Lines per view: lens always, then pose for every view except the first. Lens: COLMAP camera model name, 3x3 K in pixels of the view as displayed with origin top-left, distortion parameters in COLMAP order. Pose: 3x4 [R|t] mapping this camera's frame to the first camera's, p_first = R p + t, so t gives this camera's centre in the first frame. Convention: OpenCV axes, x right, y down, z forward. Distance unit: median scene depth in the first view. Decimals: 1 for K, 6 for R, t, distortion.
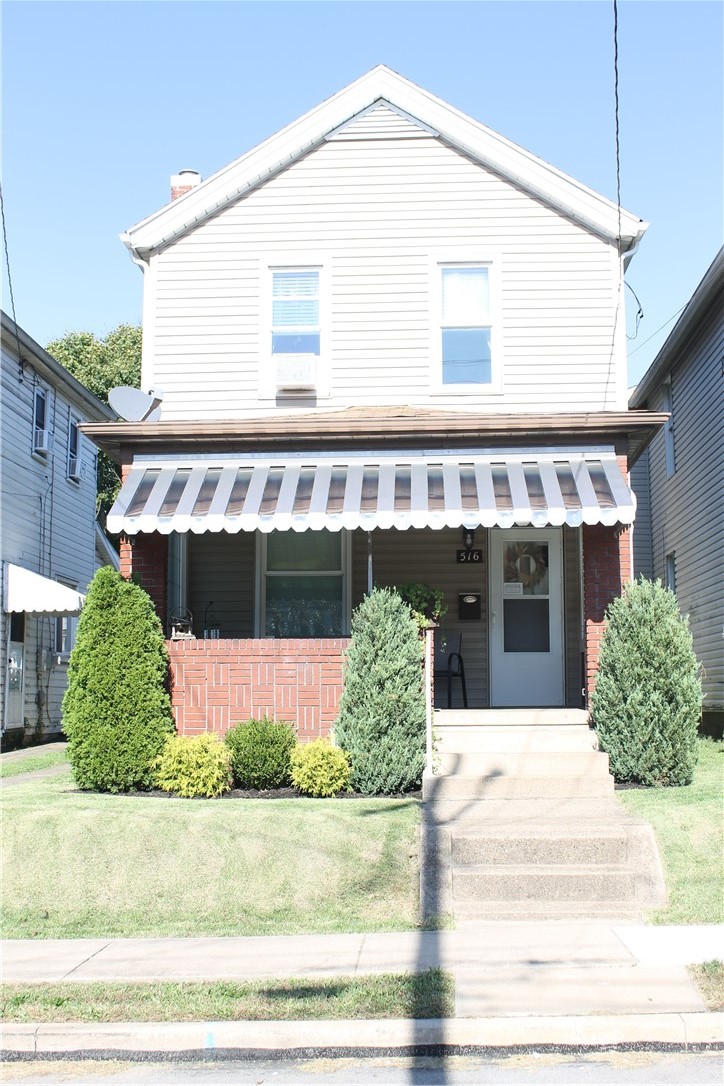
lens RADIAL K [[1270.4, 0, 362.0], [0, 1270.4, 543.0], [0, 0, 1]] dist [-0.080999, 0.013984]
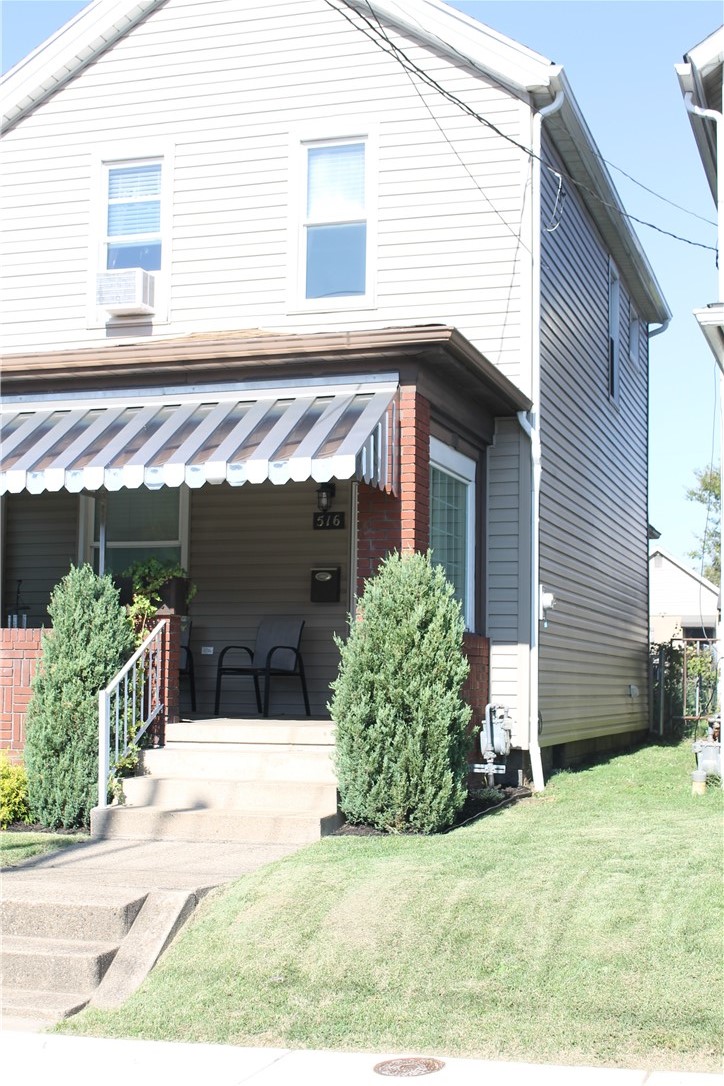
lens RADIAL K [[1463.1, 0, 362.0], [0, 1463.1, 543.0], [0, 0, 1]] dist [0.014039, -0.017160]
pose [[0.971487, -0.007988, -0.236957, 0.310324], [0.017352, 0.999148, 0.037455, -0.007528], [0.236456, -0.040498, 0.970798, 0.122267]]
